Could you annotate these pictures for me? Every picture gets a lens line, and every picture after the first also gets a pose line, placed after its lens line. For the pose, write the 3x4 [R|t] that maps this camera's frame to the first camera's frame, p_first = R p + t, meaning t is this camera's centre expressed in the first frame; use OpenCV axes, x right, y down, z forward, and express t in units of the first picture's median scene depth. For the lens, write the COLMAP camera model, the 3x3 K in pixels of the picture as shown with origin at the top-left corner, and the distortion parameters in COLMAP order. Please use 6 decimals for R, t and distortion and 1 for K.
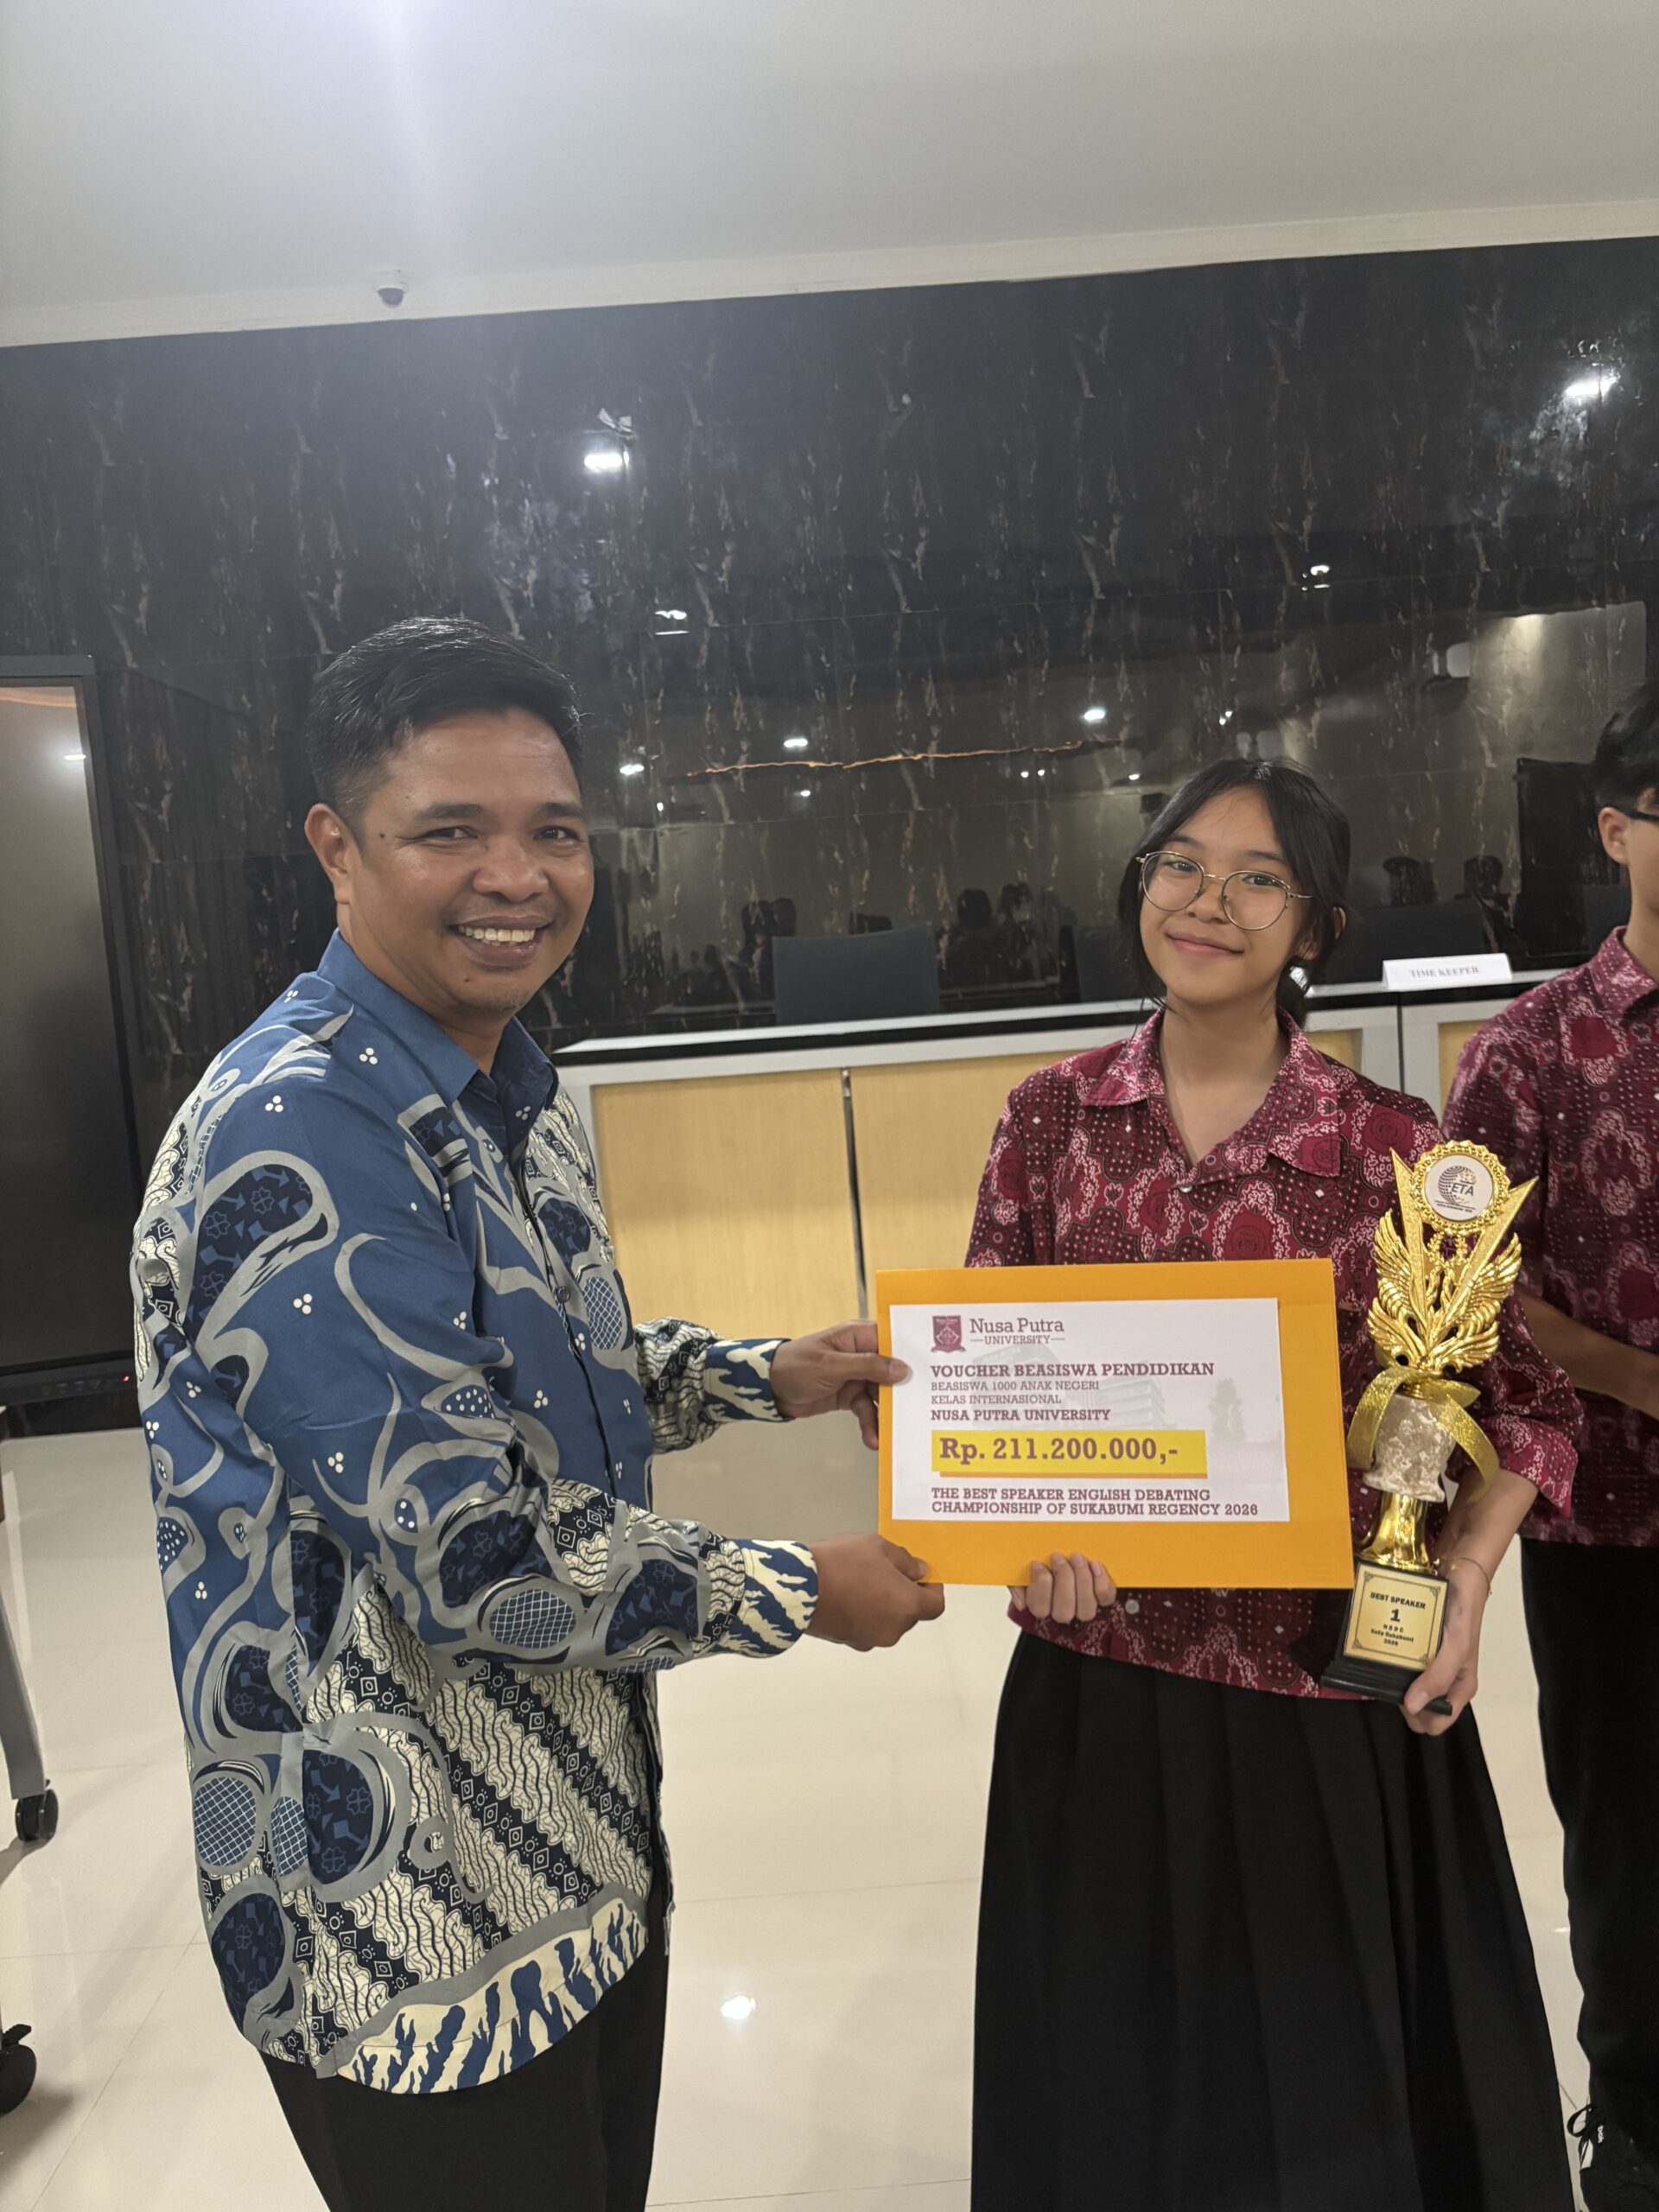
lens RADIAL K [[1737.2, 0, 844.1], [0, 1737.2, 1114.5], [0, 0, 1]] dist [0.021234, -0.012595]
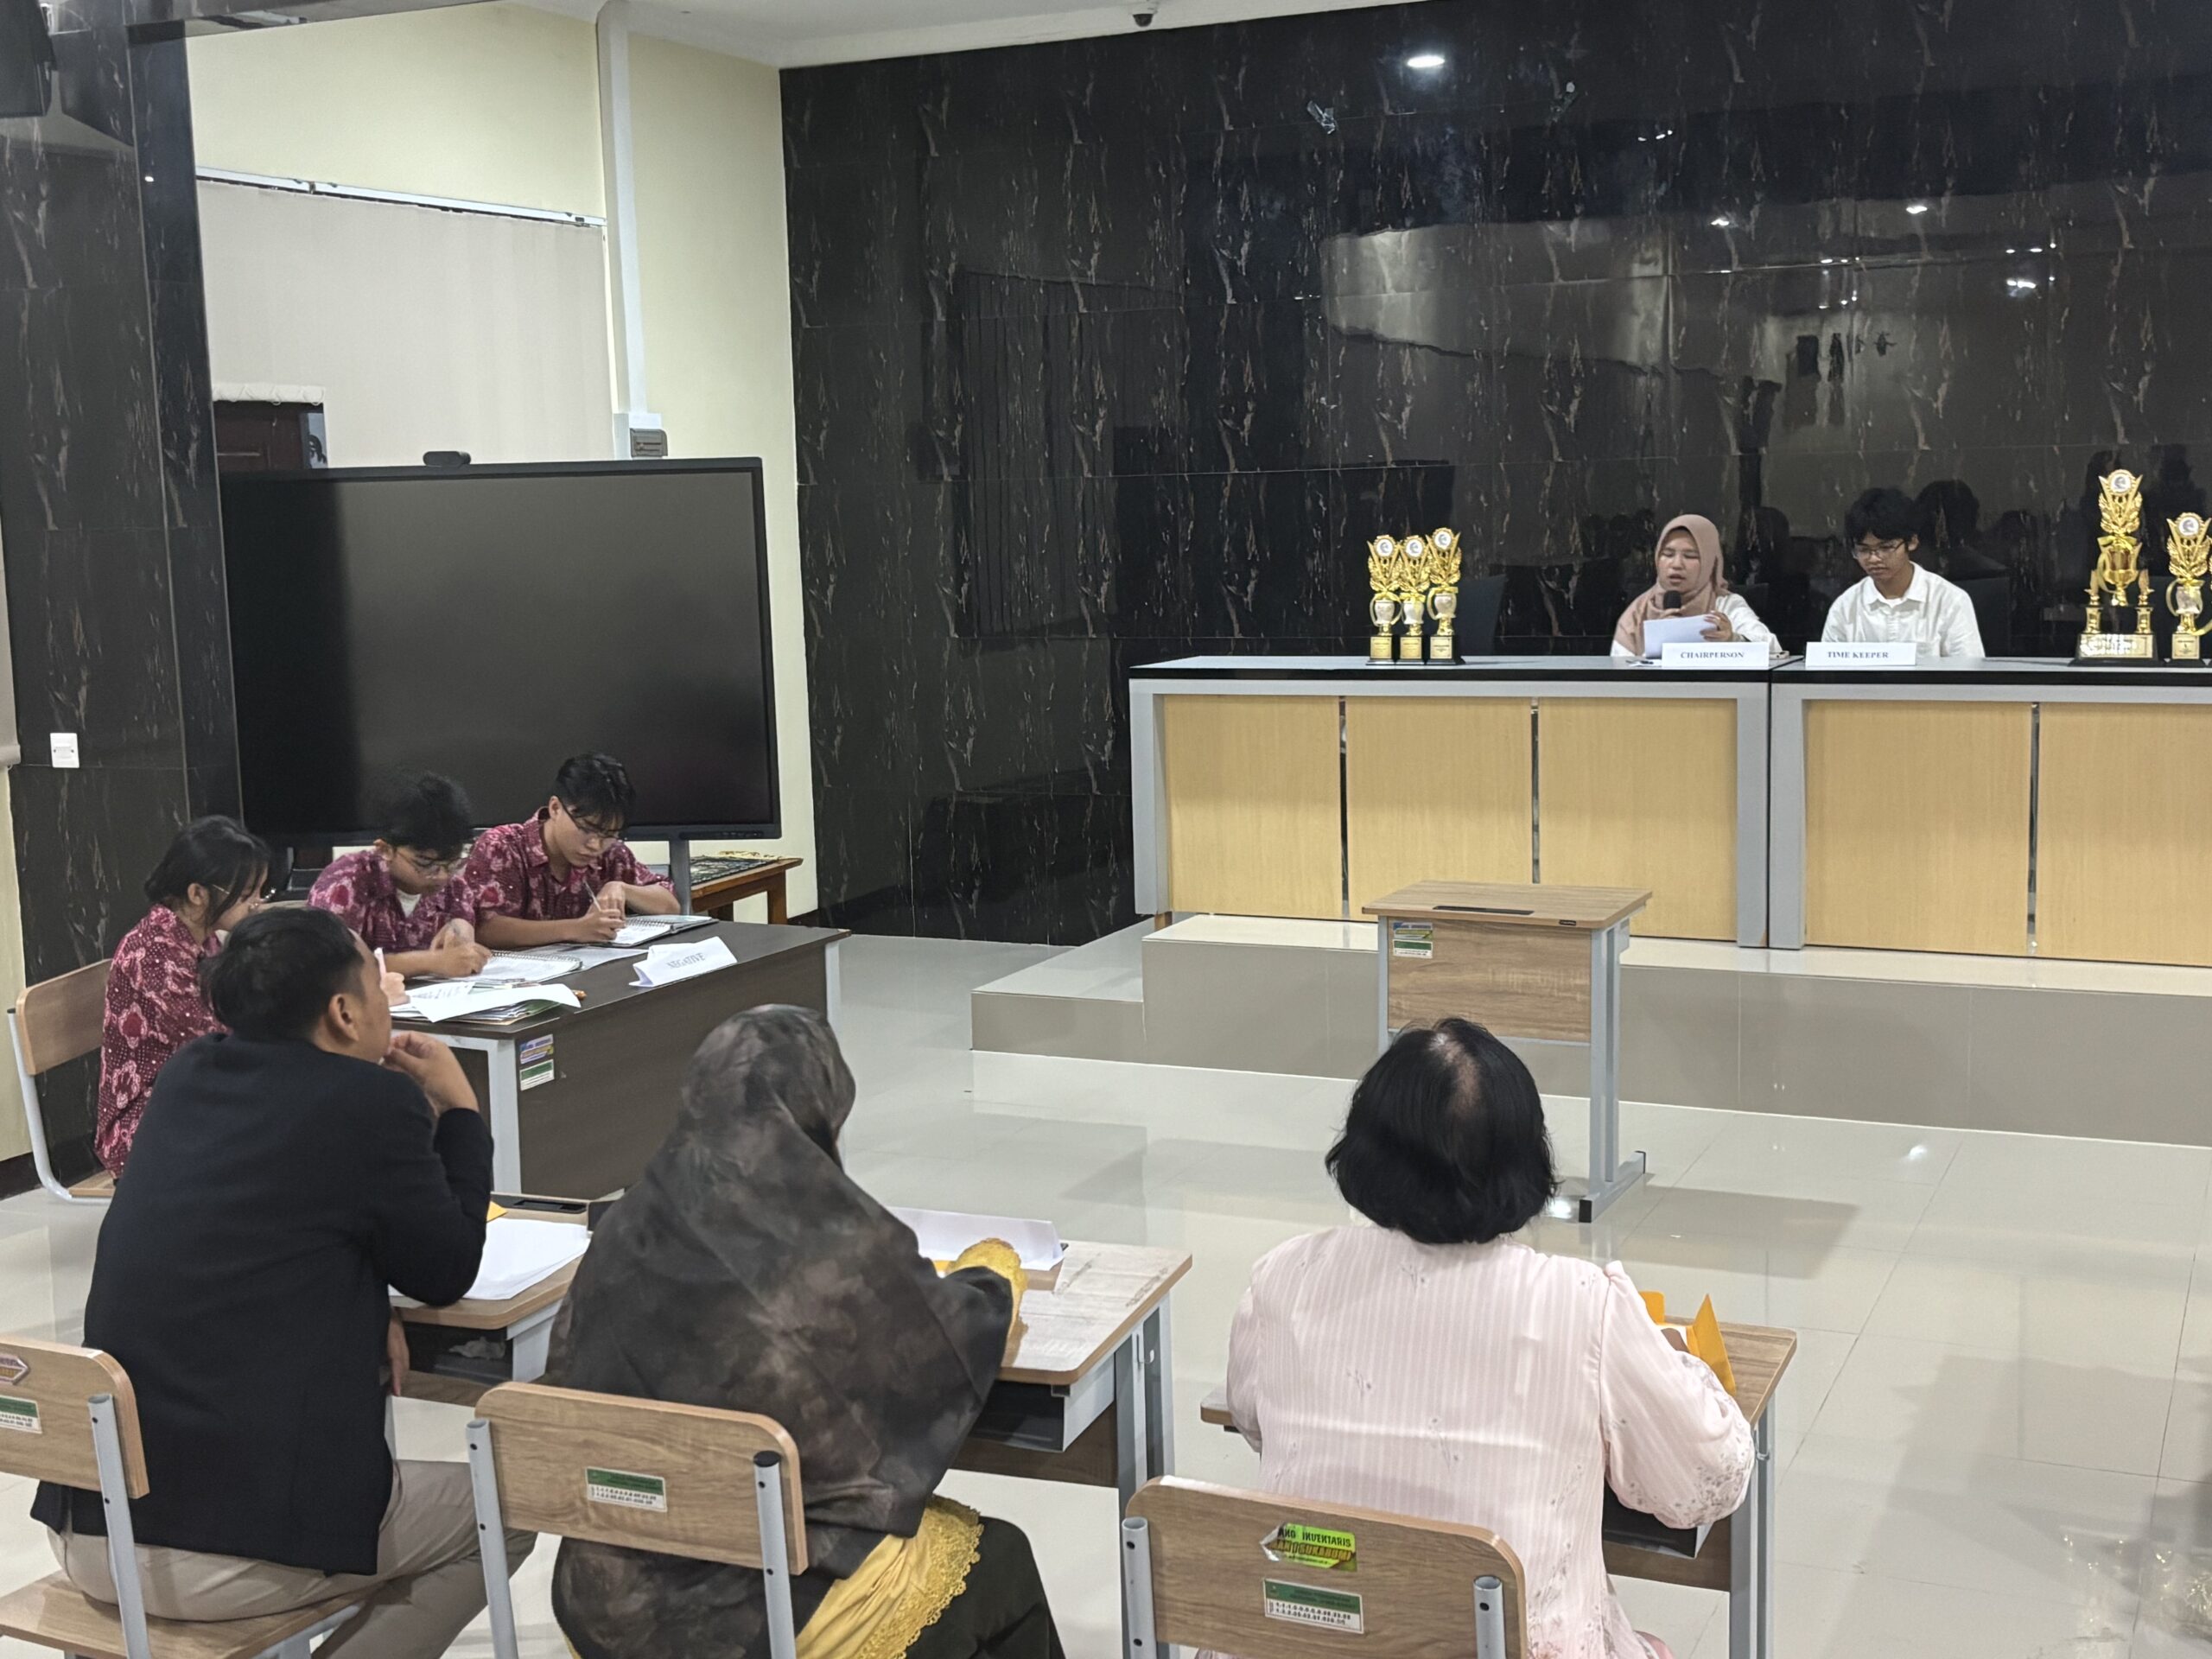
lens RADIAL K [[2608.4, 0, 1090.9], [0, 2608.4, 828.6], [0, 0, 1]] dist [0.180794, -0.477238]
pose [[0.893347, 0.107829, -0.436238, 0.538563], [-0.083165, 0.993686, 0.075310, -0.046362], [0.441604, -0.030998, 0.896674, -0.636757]]
